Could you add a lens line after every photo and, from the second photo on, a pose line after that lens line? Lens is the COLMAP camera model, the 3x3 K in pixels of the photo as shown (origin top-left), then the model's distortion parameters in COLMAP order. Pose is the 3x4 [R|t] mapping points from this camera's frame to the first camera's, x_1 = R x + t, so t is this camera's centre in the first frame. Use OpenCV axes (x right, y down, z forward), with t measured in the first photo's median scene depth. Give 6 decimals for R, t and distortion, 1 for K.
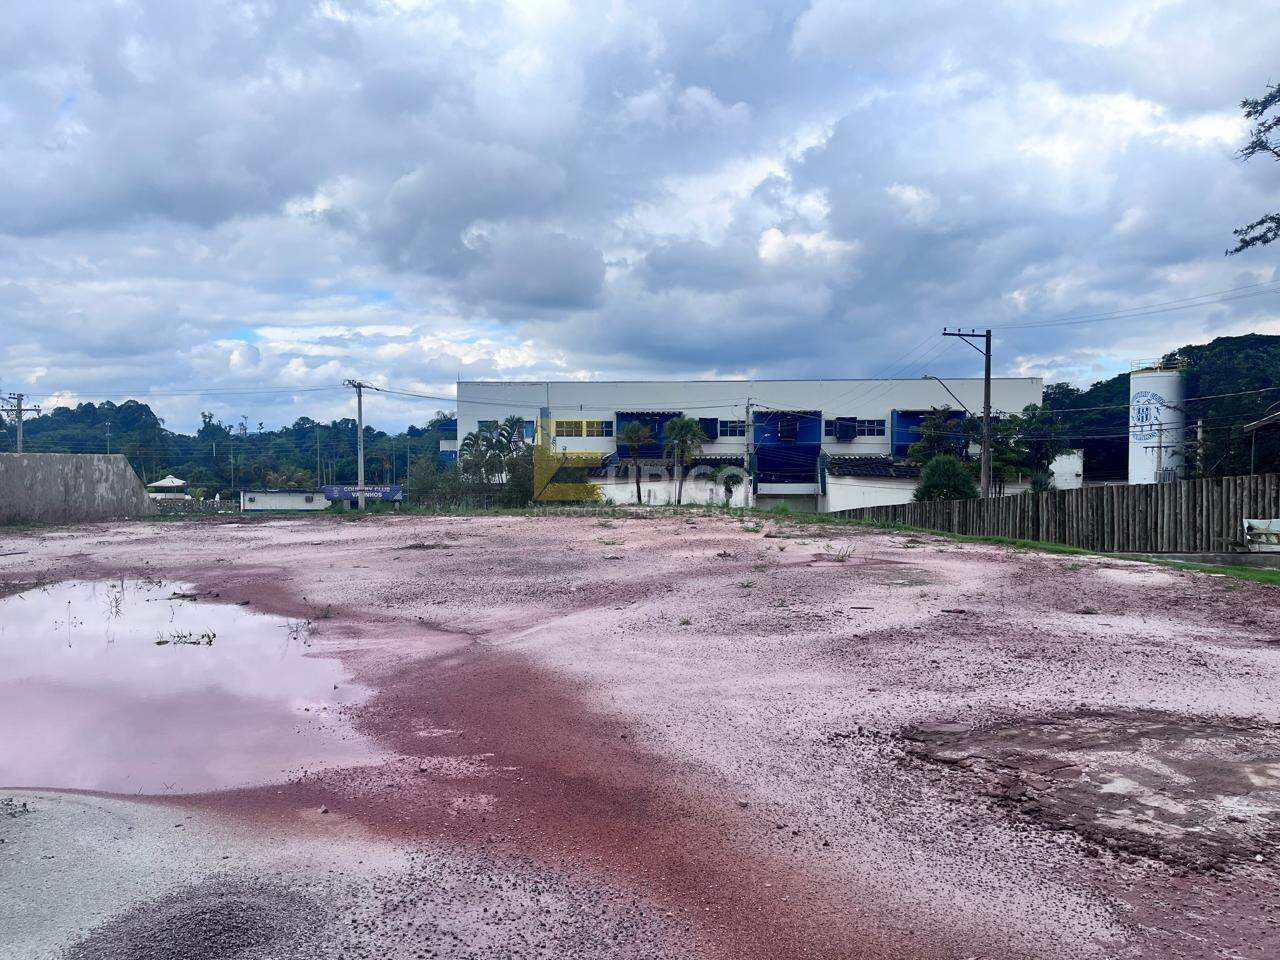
lens RADIAL K [[972.2, 0, 645.4], [0, 972.2, 473.4], [0, 0, 1]] dist [0.075752, -0.093407]
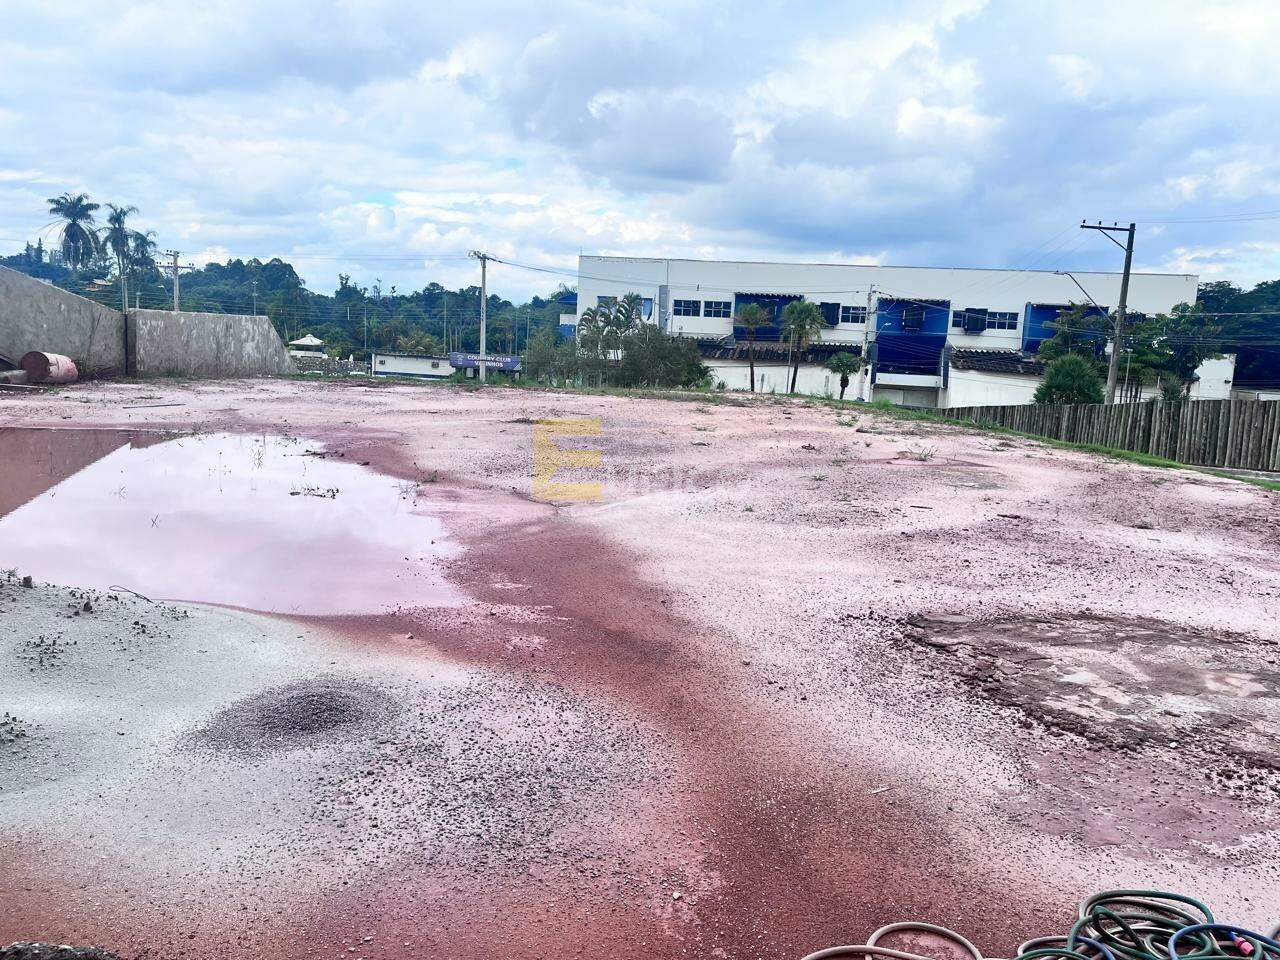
lens RADIAL K [[977.0, 0, 638.6], [0, 977.0, 459.3], [0, 0, 1]] dist [0.068373, -0.095367]
pose [[0.990270, 0.064763, -0.123168, 0.007276], [-0.050921, 0.992360, 0.112381, -0.002727], [0.129505, -0.105016, 0.986002, -0.012501]]
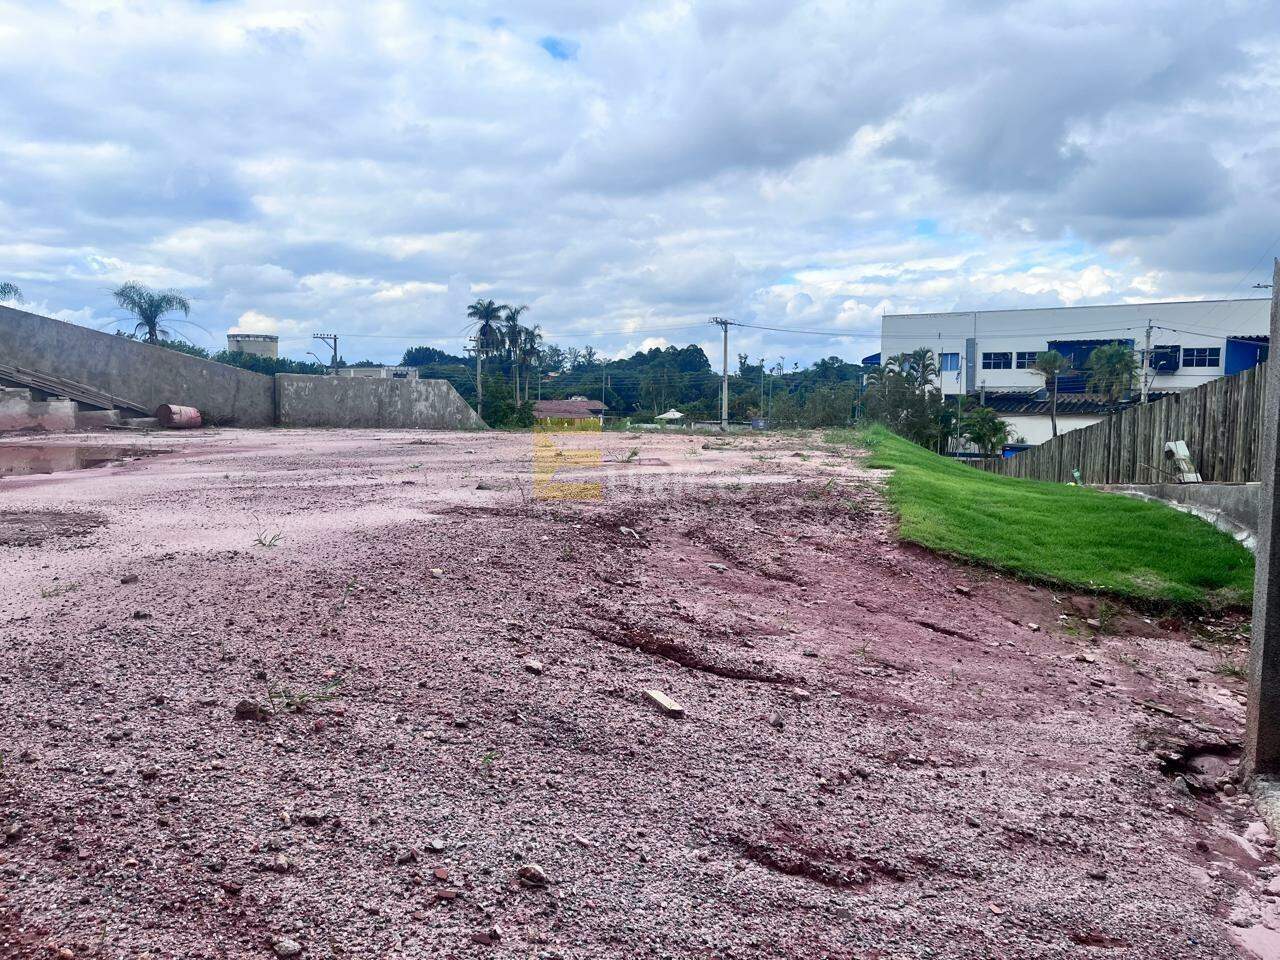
lens RADIAL K [[992.2, 0, 641.7], [0, 992.2, 482.0], [0, 0, 1]] dist [0.081611, -0.102654]
pose [[0.841197, 0.052359, -0.538188, 0.187395], [-0.016235, 0.997298, 0.071649, 0.007422], [0.540485, -0.051533, 0.839774, 0.017949]]
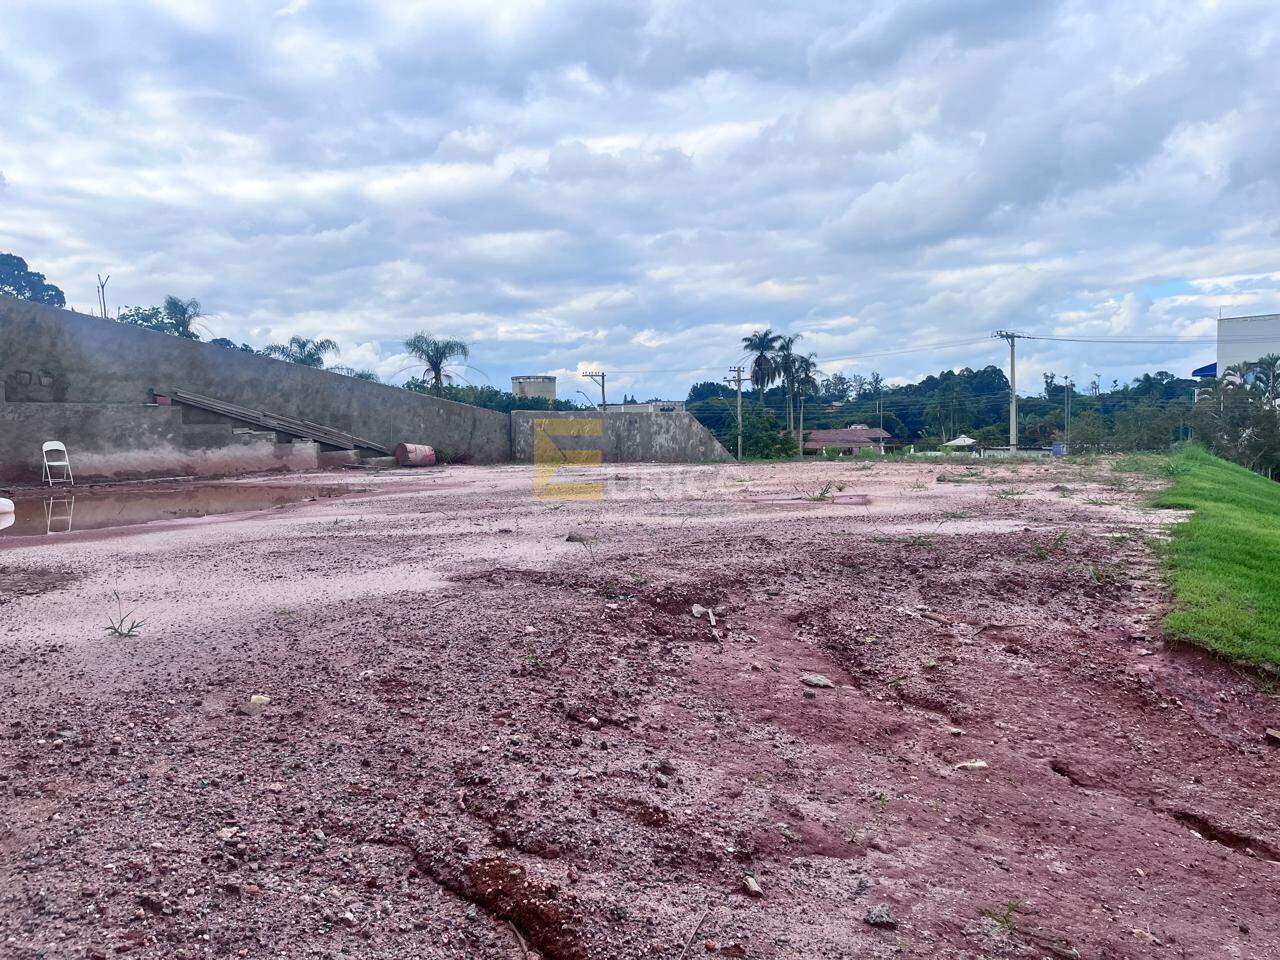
lens RADIAL K [[984.5, 0, 631.2], [0, 984.5, 478.0], [0, 0, 1]] dist [0.107579, -0.134290]
pose [[0.643946, 0.023357, -0.764714, 0.177854], [0.008309, 0.999261, 0.037517, 0.008056], [0.765026, -0.030513, 0.643276, 0.069286]]
